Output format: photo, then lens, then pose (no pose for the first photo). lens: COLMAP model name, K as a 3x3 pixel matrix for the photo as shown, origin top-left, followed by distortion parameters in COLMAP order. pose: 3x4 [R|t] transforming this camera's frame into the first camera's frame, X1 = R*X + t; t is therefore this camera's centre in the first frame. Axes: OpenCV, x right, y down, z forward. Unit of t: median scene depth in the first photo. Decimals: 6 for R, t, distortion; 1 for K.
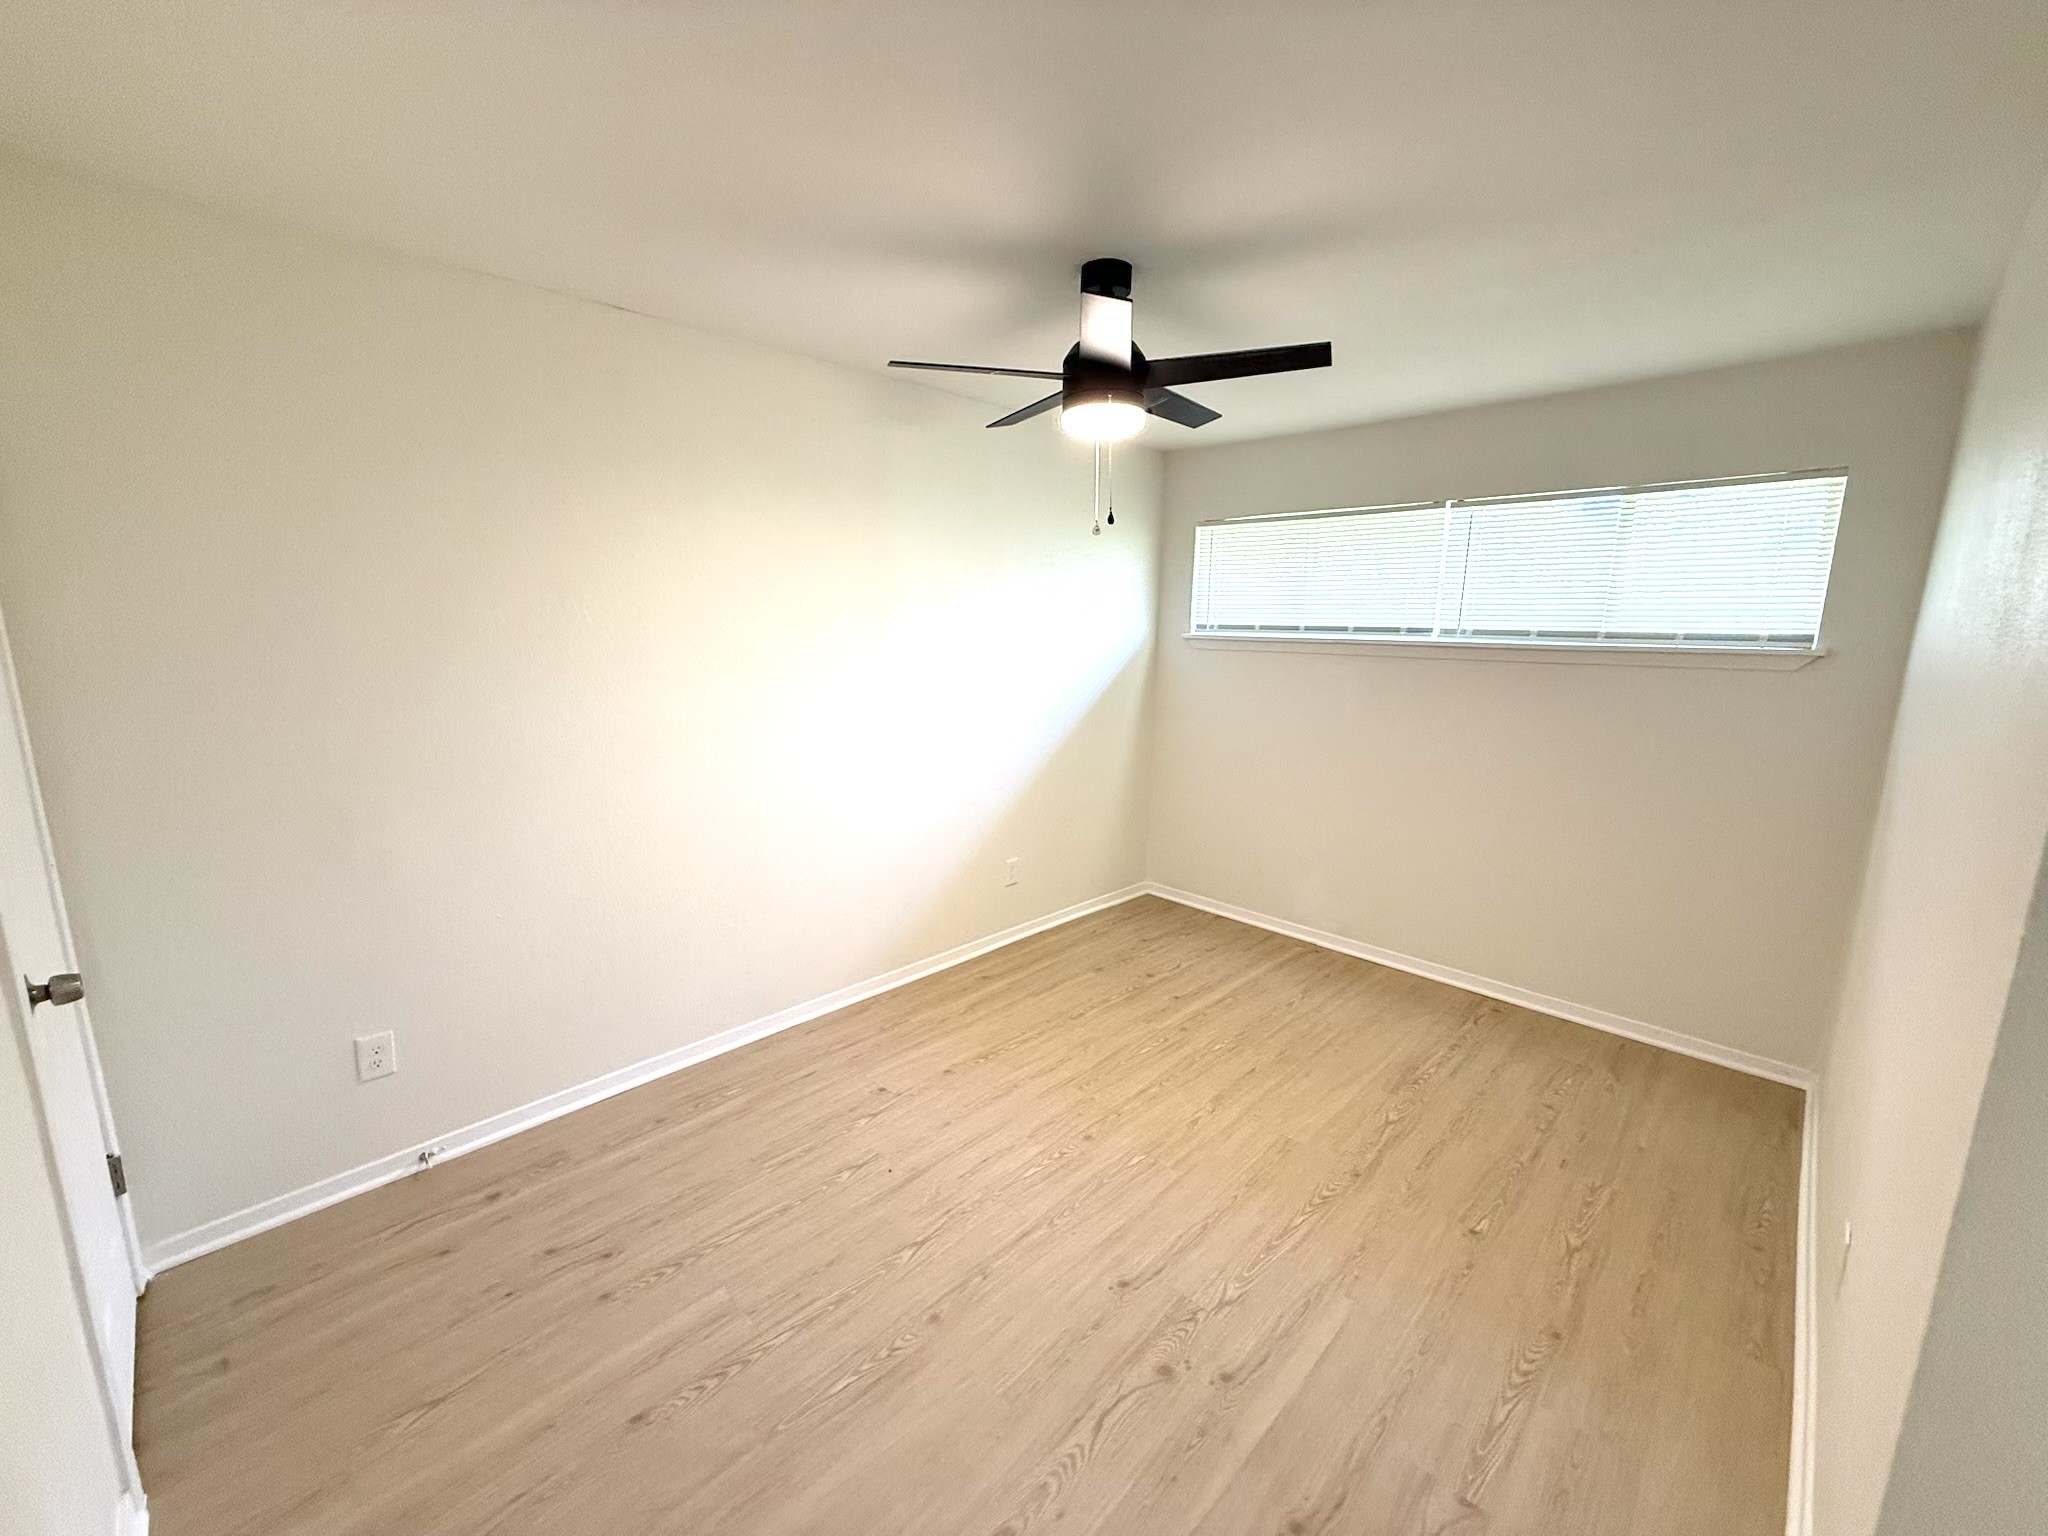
lens RADIAL K [[814.9, 0, 1016.0], [0, 814.9, 786.2], [0, 0, 1]] dist [-0.000441, 0.000109]
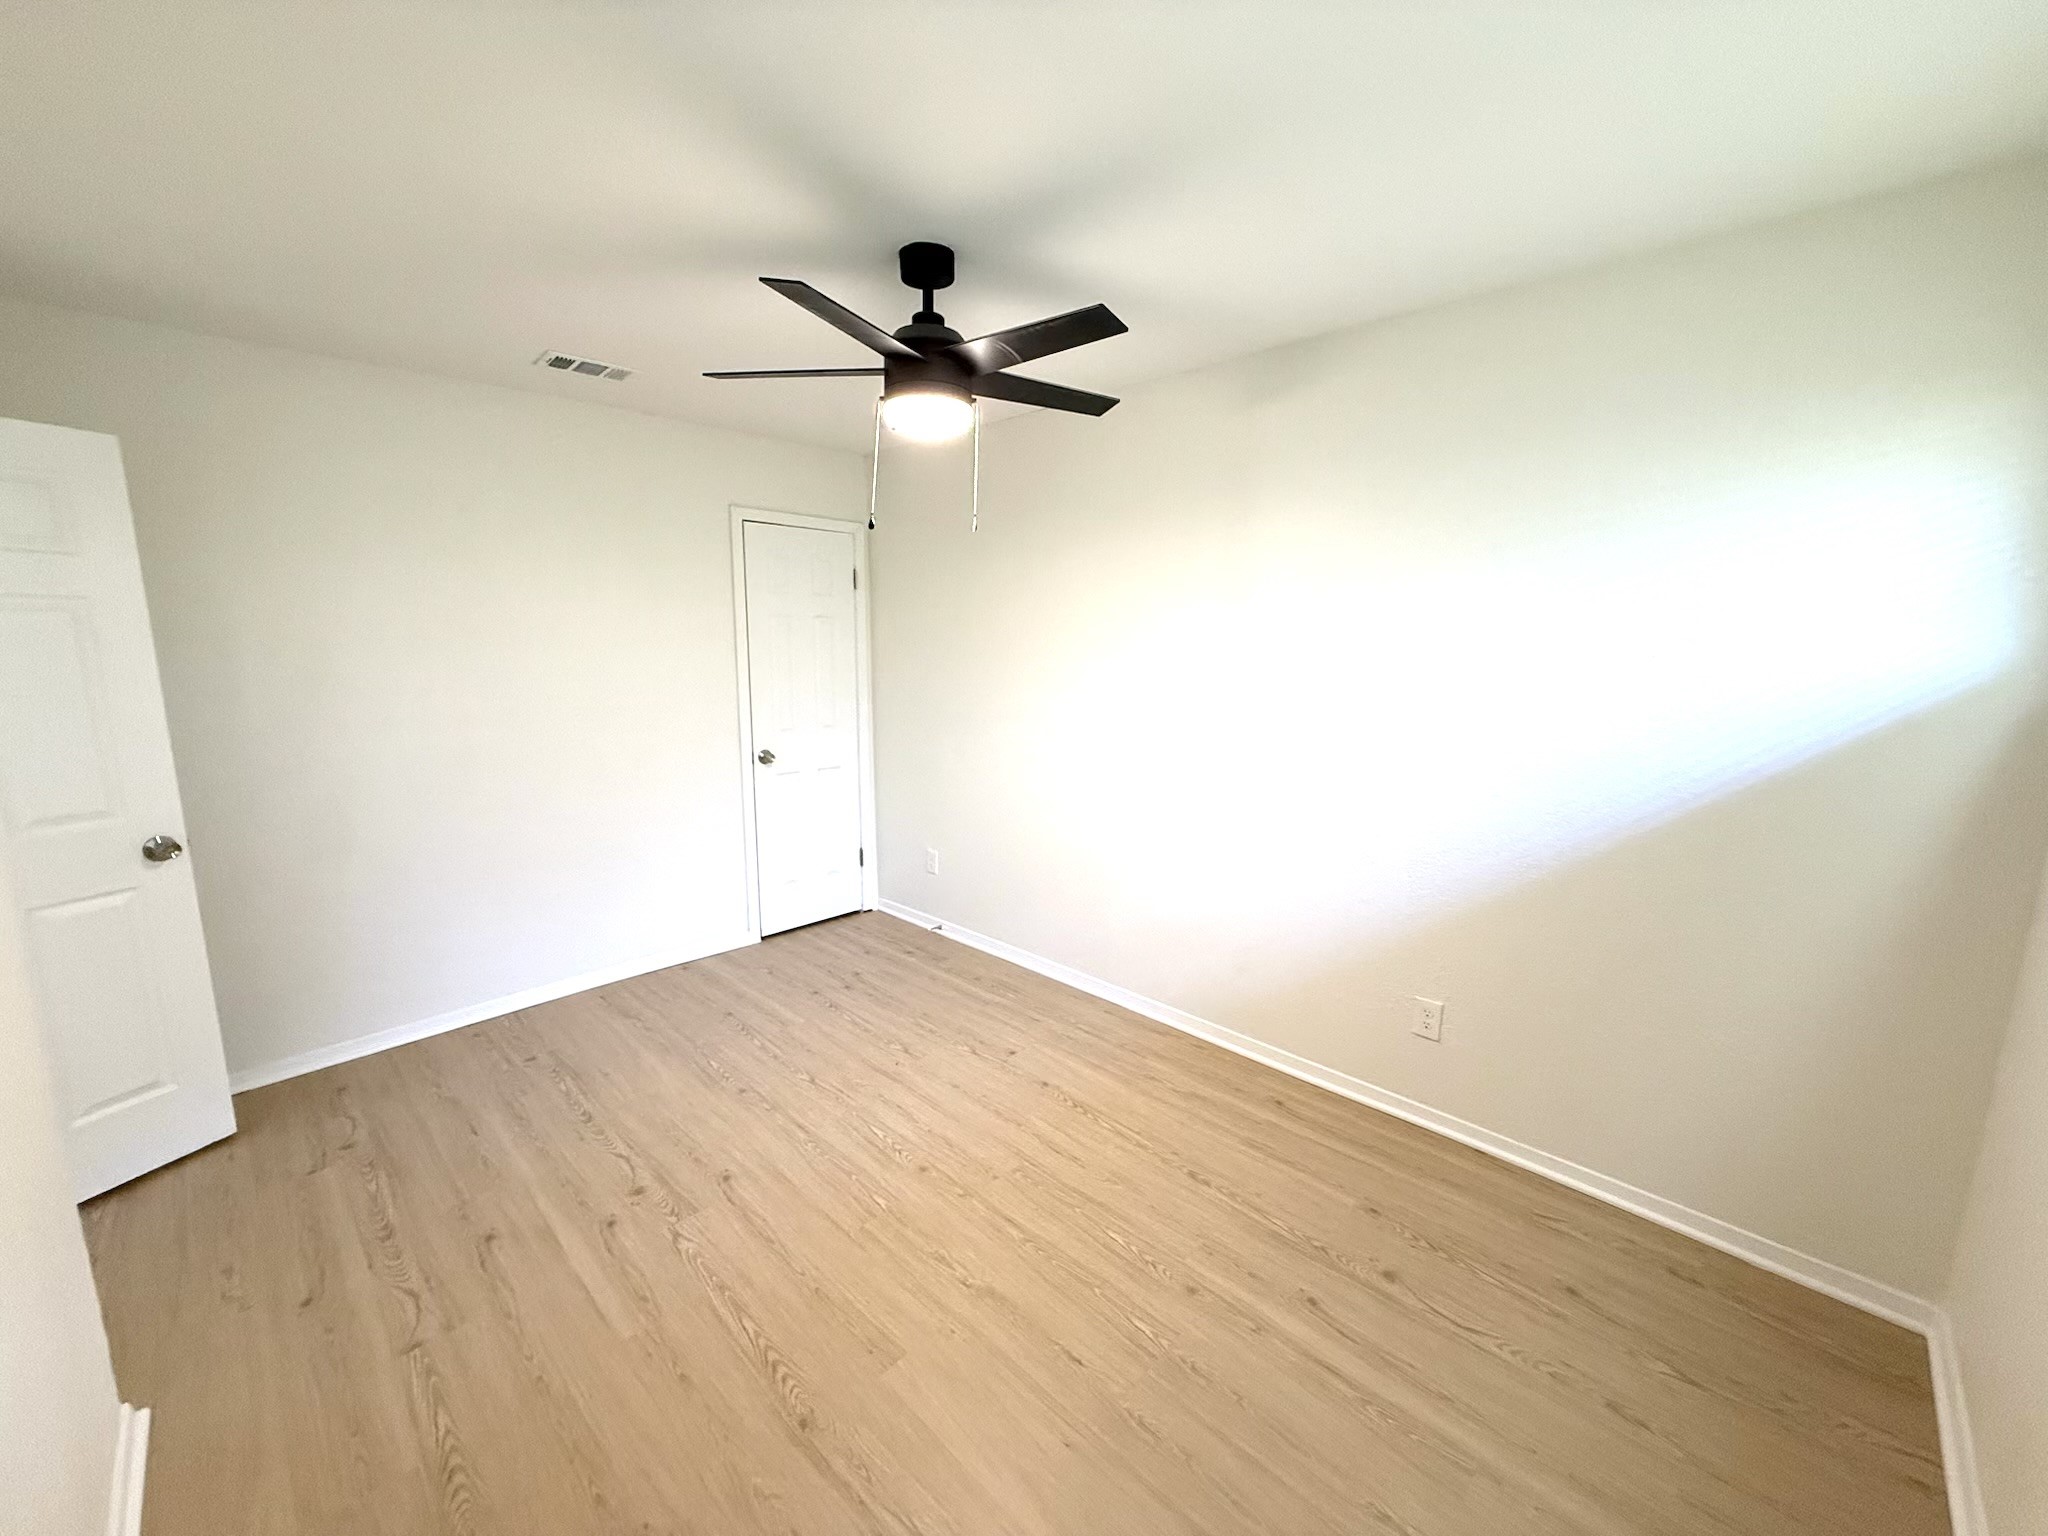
lens RADIAL K [[814.9, 0, 1015.8], [0, 814.9, 775.1], [0, 0, 1]] dist [-0.000441, 0.000109]
pose [[-0.005373, 0.163235, -0.986573, 1.005344], [-0.203591, 0.965745, 0.160898, -0.197041], [0.979041, 0.201722, 0.028044, 1.045834]]
